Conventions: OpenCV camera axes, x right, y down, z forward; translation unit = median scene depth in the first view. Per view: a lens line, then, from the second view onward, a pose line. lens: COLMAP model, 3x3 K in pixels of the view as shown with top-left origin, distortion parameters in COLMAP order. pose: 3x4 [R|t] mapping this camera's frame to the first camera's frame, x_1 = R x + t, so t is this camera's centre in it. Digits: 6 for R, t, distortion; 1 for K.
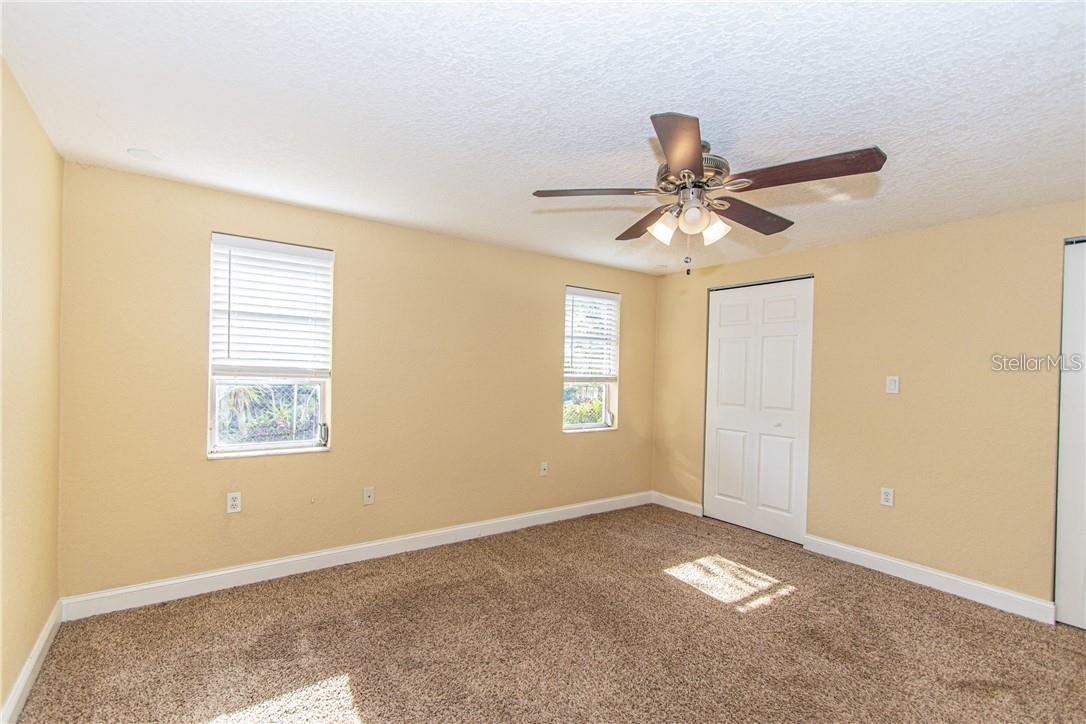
lens RADIAL K [[491.3, 0, 507.3], [0, 491.3, 373.6], [0, 0, 1]] dist [-0.000092, -0.000972]
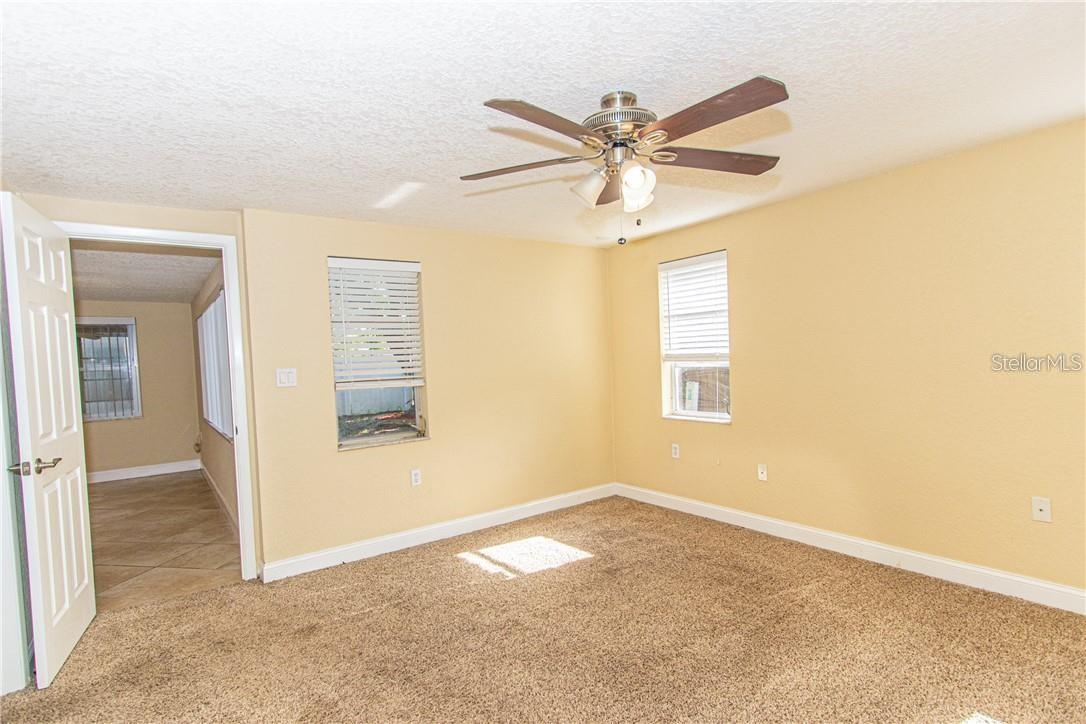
lens RADIAL K [[528.2, 0, 549.4], [0, 528.2, 368.9], [0, 0, 1]] dist [-0.001261, -0.000164]
pose [[0.023865, -0.005482, -0.999700, 0.957955], [0.035713, 0.999351, -0.004628, 0.020880], [0.999077, -0.035592, 0.024045, 0.608957]]
